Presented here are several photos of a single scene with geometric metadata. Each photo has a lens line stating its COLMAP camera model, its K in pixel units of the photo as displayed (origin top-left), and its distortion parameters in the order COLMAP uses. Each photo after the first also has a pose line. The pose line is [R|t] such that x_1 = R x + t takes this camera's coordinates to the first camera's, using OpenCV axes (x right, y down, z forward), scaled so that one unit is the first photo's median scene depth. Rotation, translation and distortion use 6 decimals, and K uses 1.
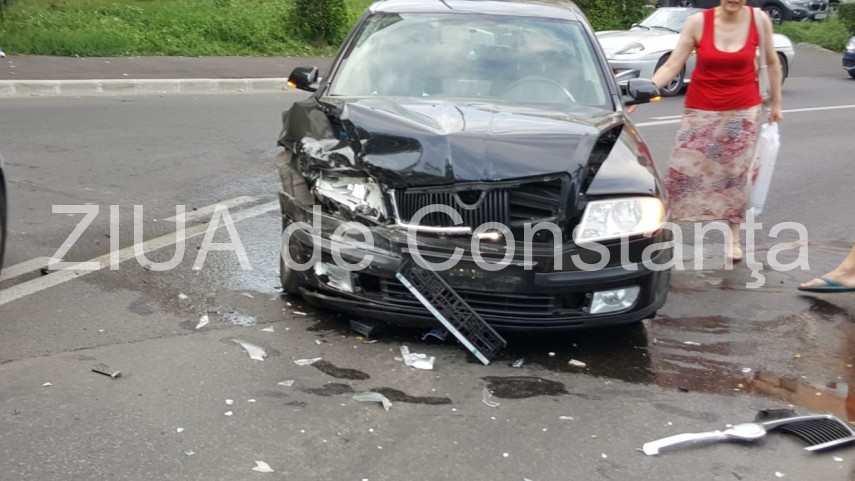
lens RADIAL K [[1340.0, 0, 427.5], [0, 1340.0, 240.5], [0, 0, 1]] dist [0.132502, -0.127785]
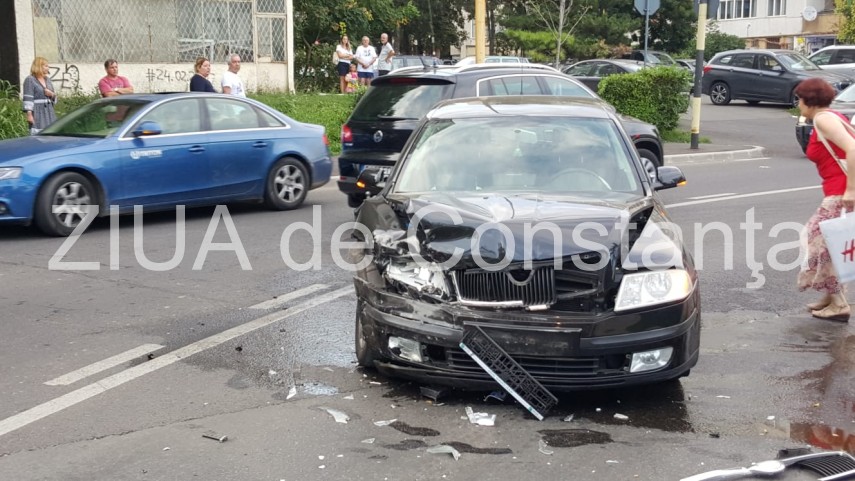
lens RADIAL K [[1340.0, 0, 427.5], [0, 1340.0, 240.5], [0, 0, 1]] dist [0.132502, -0.127785]
pose [[0.998474, -0.039504, -0.038601, -0.002665], [0.036817, 0.997005, -0.068012, 0.013714], [0.041173, 0.066487, 0.996937, -0.157064]]
